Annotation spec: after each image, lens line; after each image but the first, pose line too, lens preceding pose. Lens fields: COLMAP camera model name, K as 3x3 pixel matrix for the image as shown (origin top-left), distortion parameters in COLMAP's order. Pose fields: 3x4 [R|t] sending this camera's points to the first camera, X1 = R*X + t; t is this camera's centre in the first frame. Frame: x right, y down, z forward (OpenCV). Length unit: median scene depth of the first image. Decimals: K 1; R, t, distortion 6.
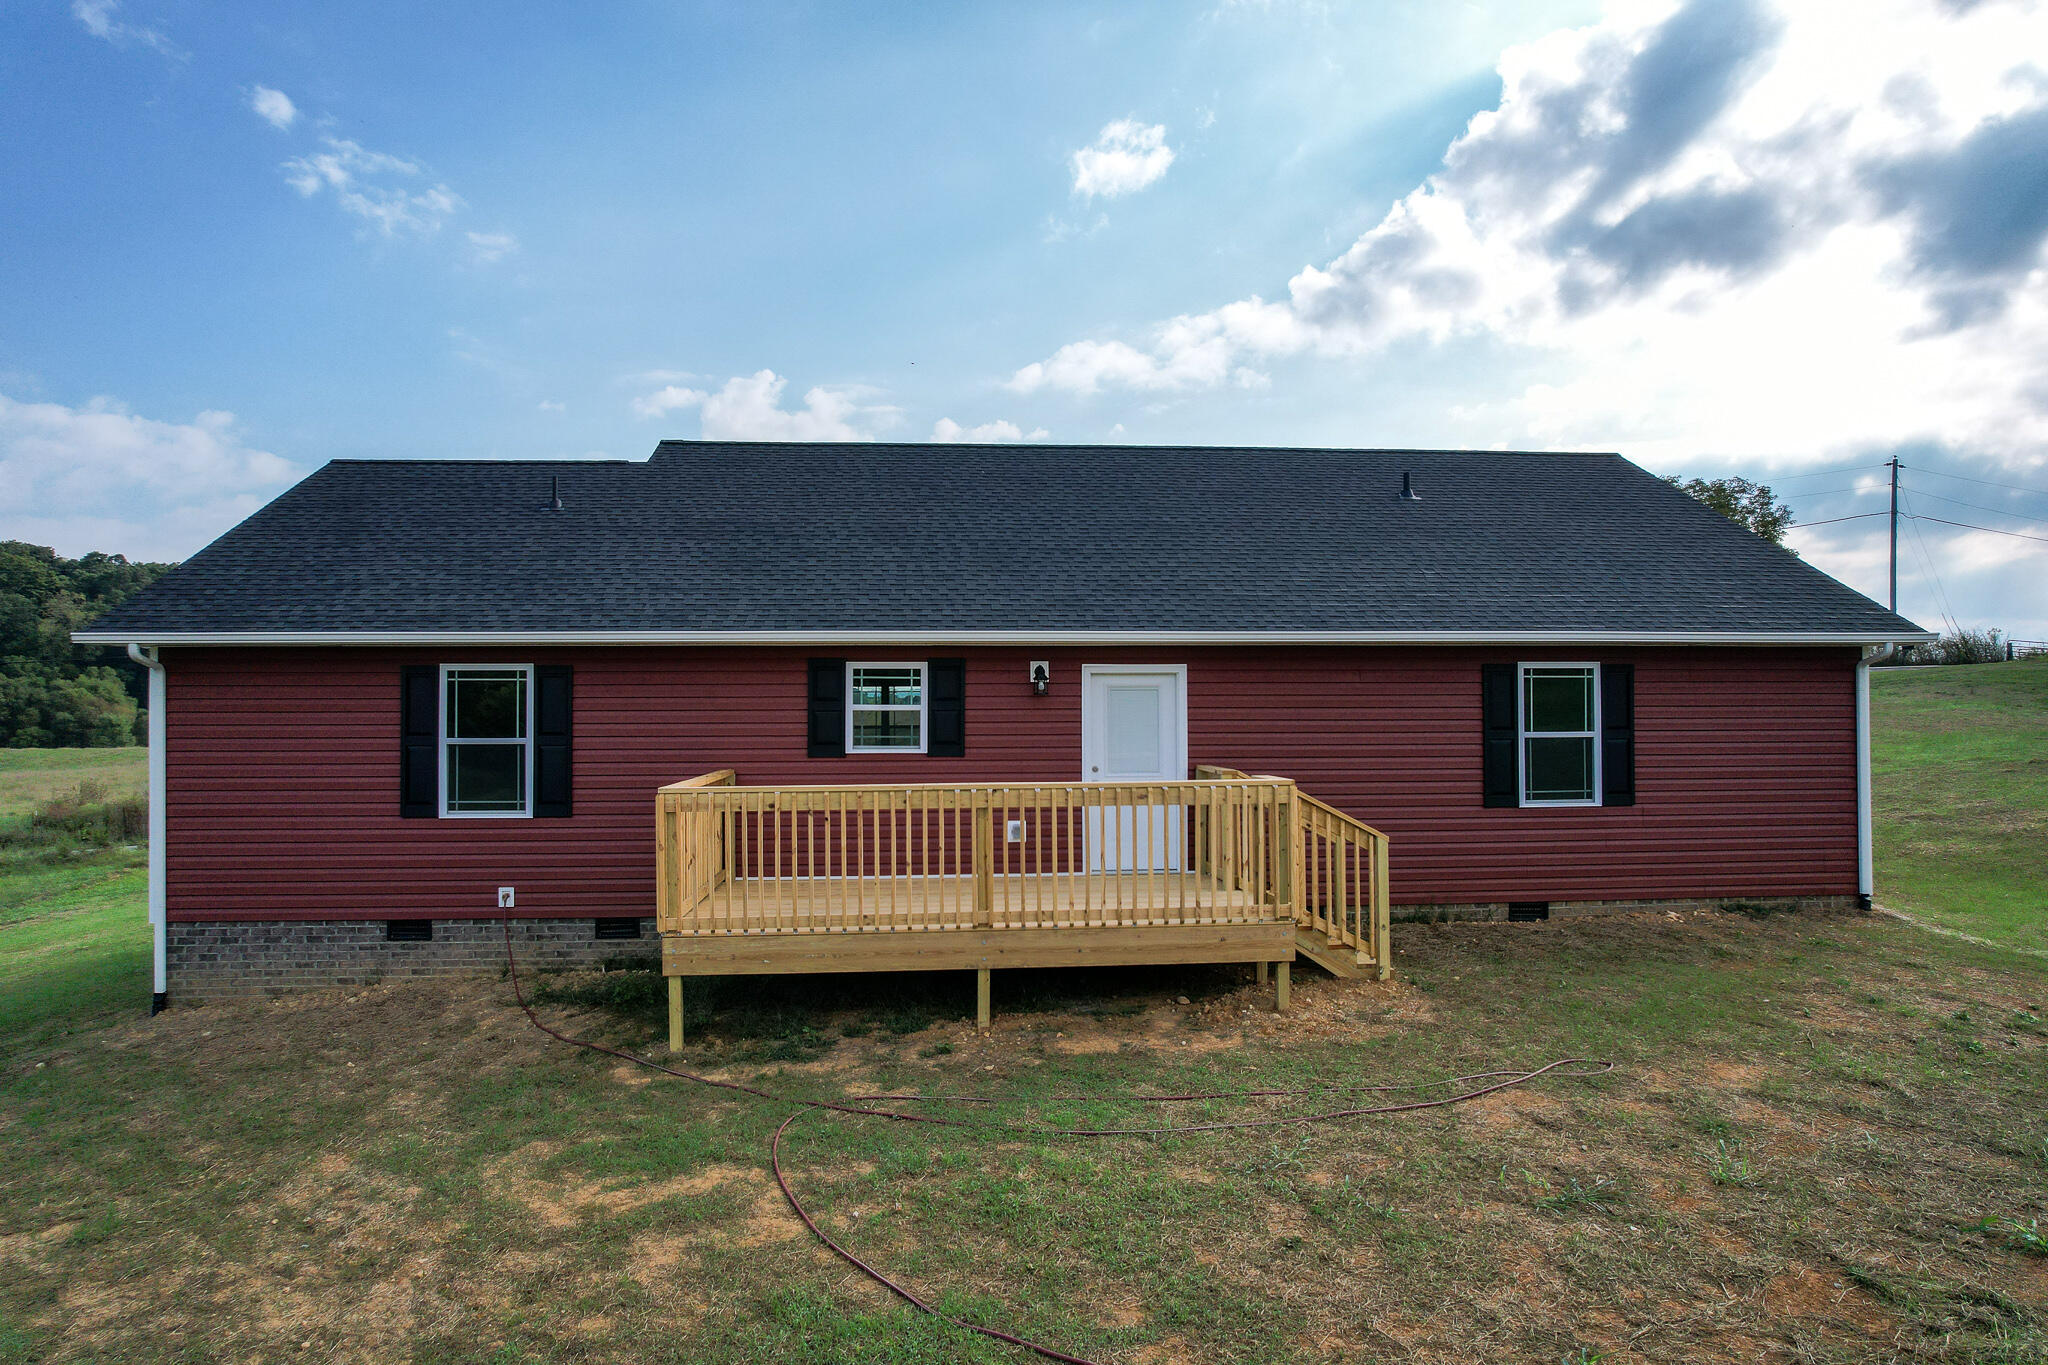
lens RADIAL K [[1297.0, 0, 1024.0], [0, 1297.0, 682.5], [0, 0, 1]] dist [-0.033703, 0.001992]
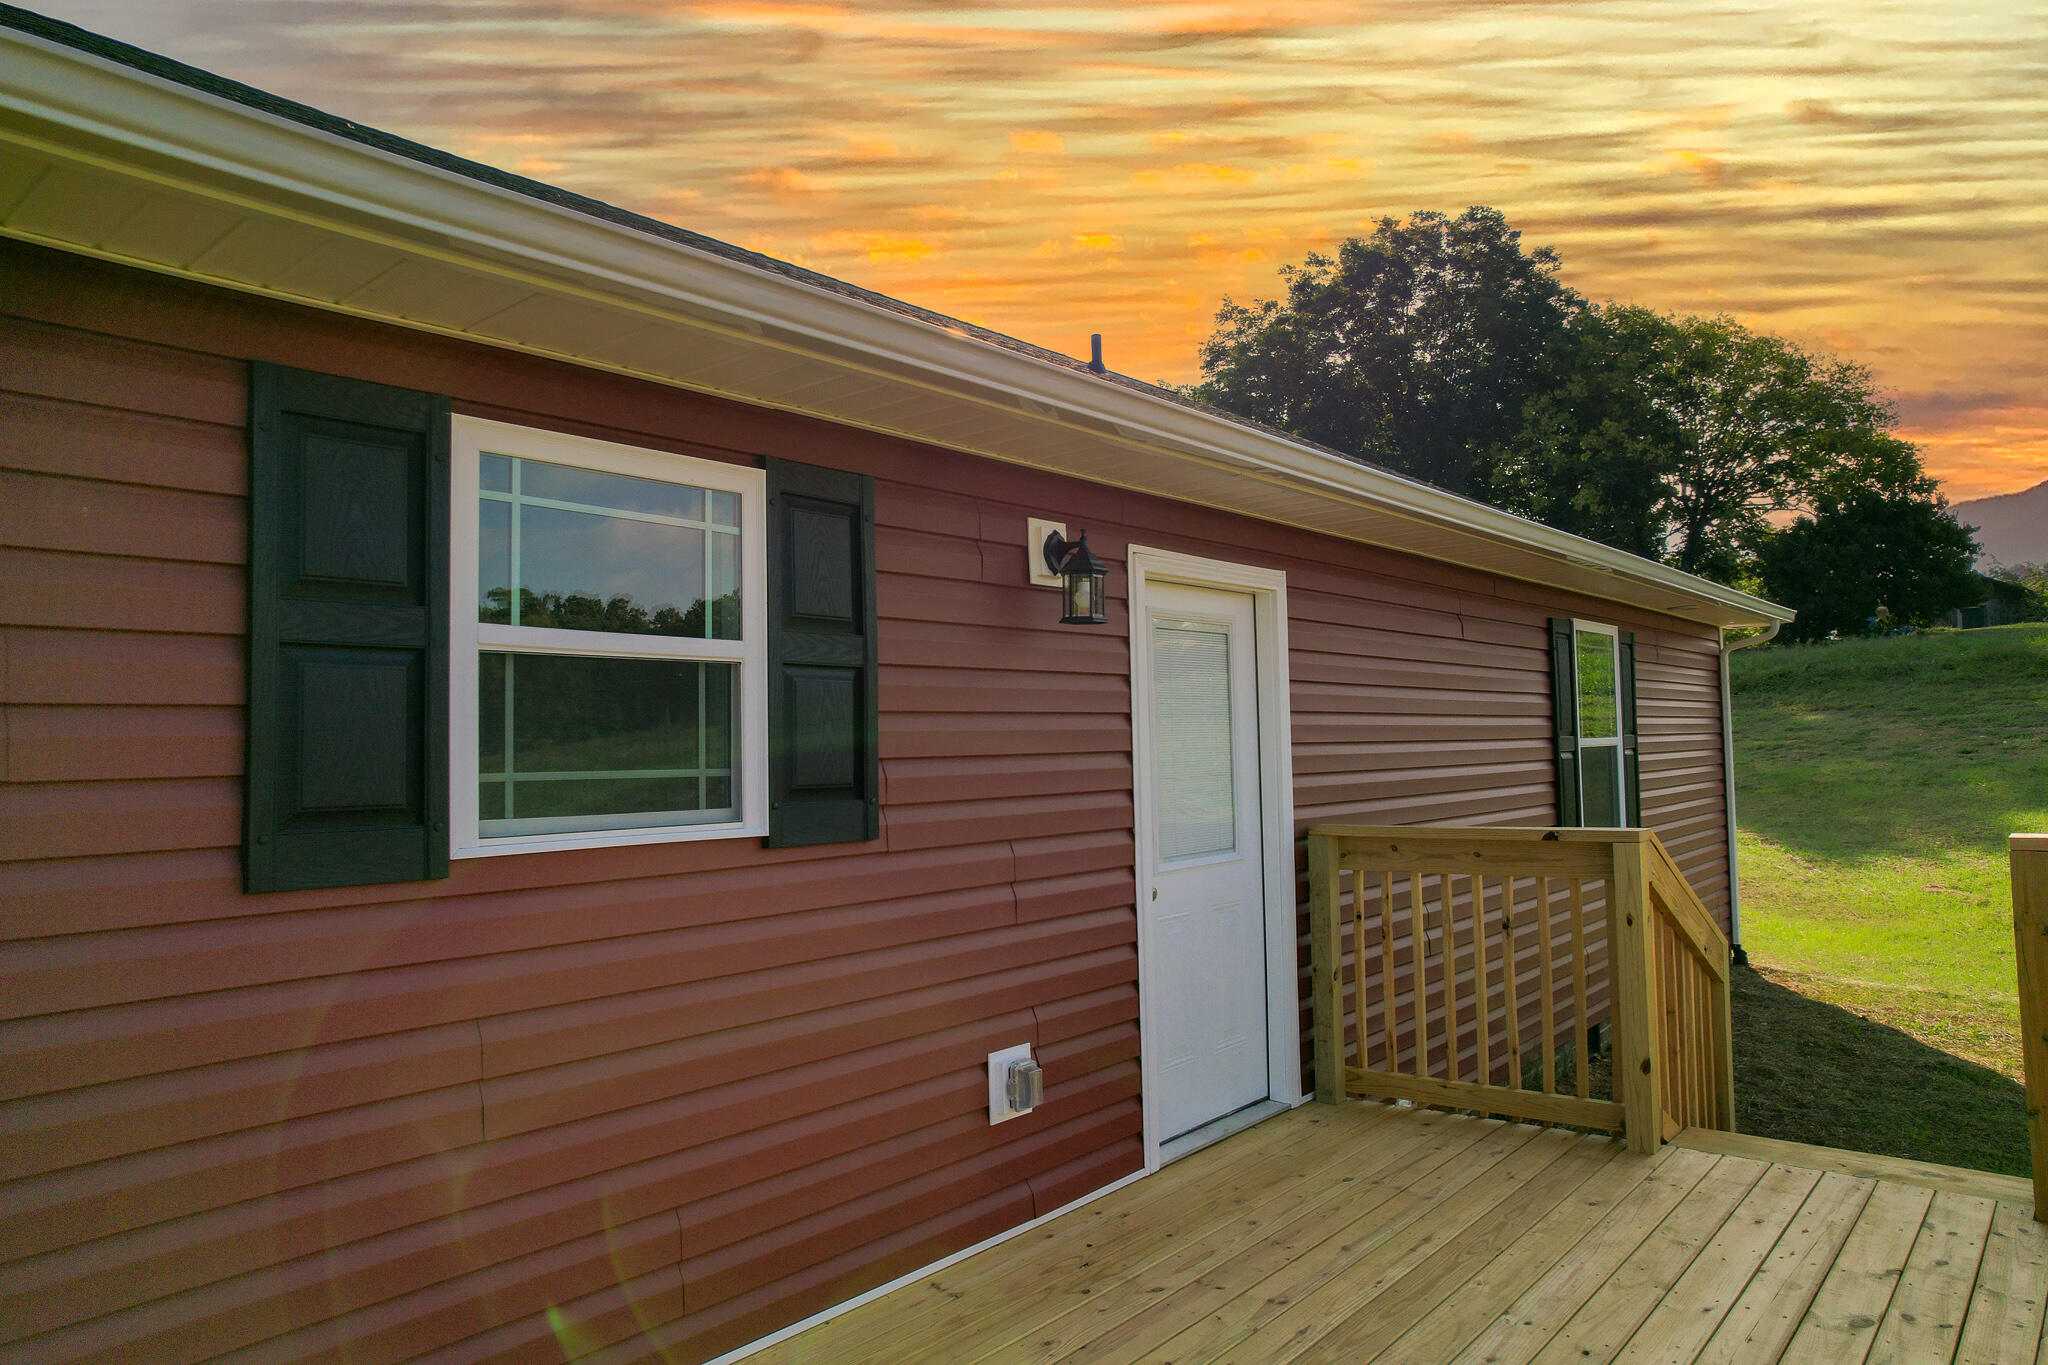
lens RADIAL K [[1297.0, 0, 1024.0], [0, 1297.0, 682.5], [0, 0, 1]] dist [-0.033703, 0.001992]
pose [[0.711075, 0.023746, 0.702715, -0.213910], [0.000717, 0.999404, -0.034498, 0.033692], [-0.703115, 0.025035, 0.710635, 0.787870]]
